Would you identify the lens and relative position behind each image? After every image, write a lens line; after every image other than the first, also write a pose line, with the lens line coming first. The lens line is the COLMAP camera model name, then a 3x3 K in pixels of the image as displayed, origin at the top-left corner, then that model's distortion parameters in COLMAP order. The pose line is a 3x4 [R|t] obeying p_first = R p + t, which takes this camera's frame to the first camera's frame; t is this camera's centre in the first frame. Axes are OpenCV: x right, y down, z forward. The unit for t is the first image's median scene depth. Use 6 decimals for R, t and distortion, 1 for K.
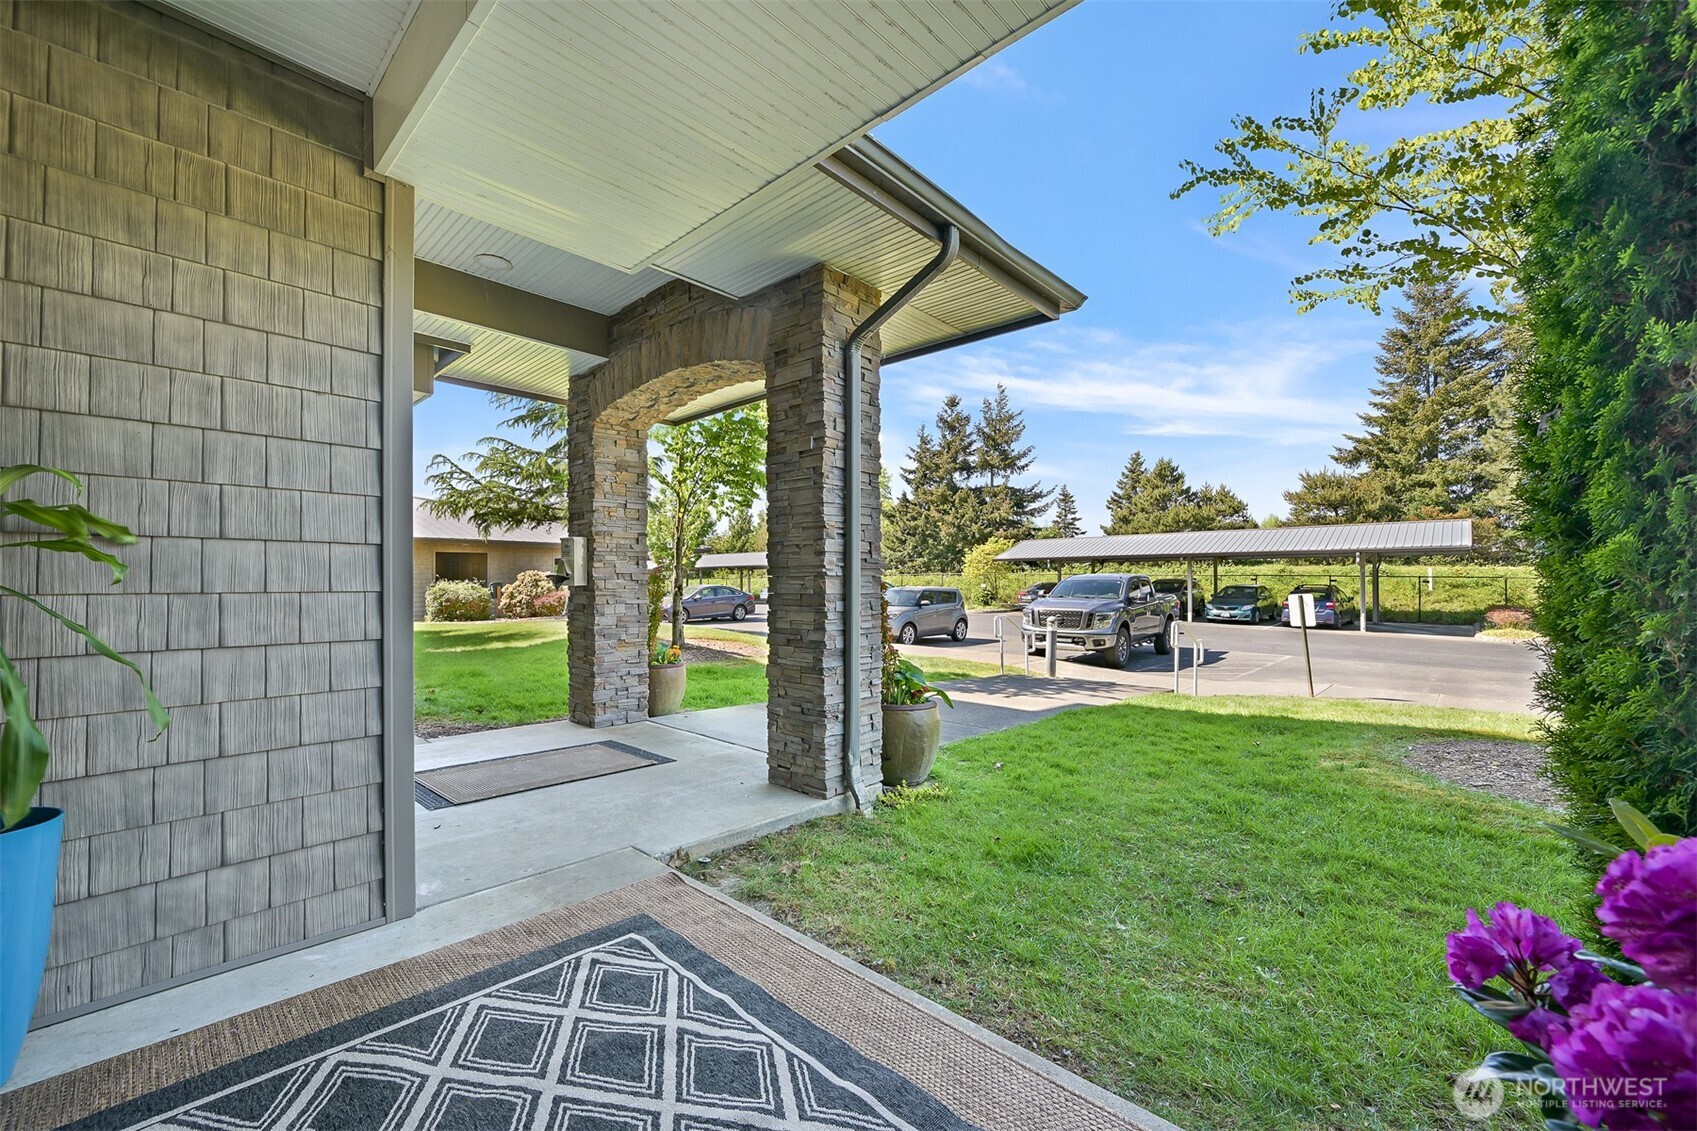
lens RADIAL K [[695.7, 0, 844.4], [0, 695.7, 576.9], [0, 0, 1]] dist [-0.000079, -0.000044]
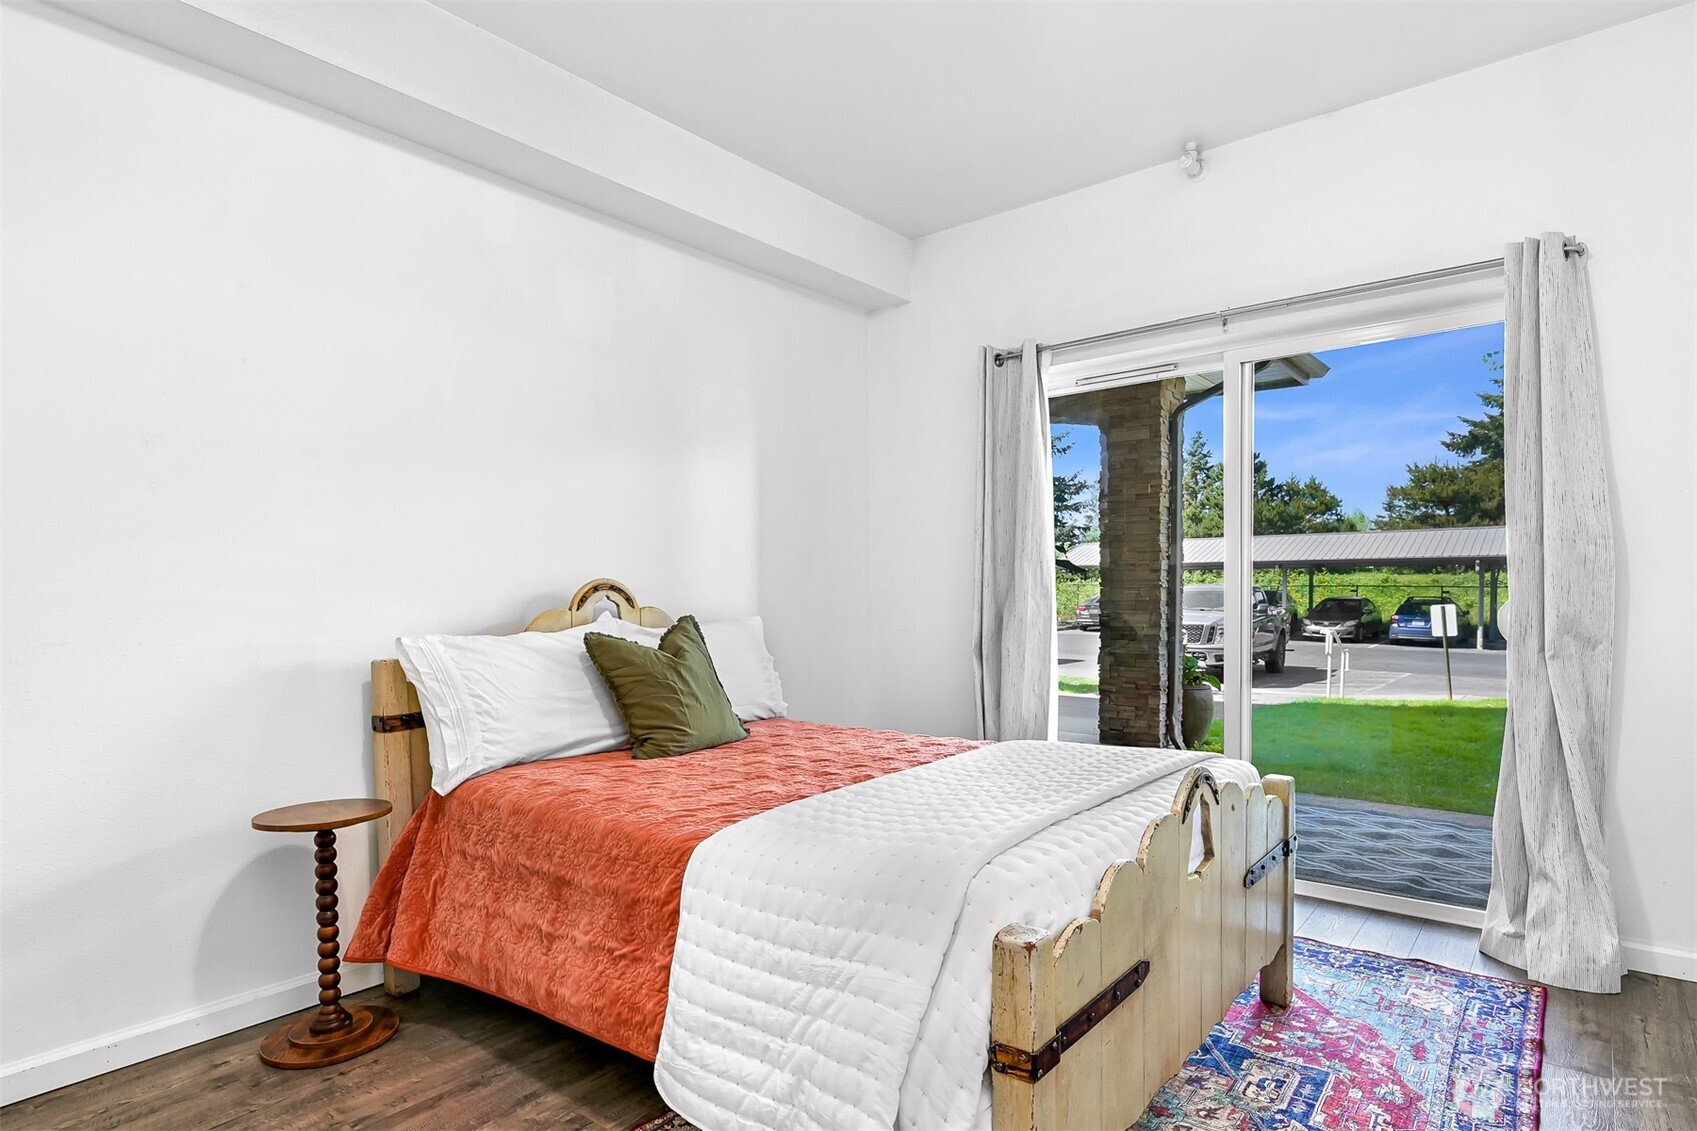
lens RADIAL K [[926.1, 0, 843.3], [0, 926.1, 634.8], [0, 0, 1]] dist [0.000382, 0.000272]
pose [[0.998605, -0.003851, 0.052655, -0.095854], [0.001212, 0.998746, 0.050043, 0.000000], [-0.052782, -0.049910, 0.997358, -0.101296]]
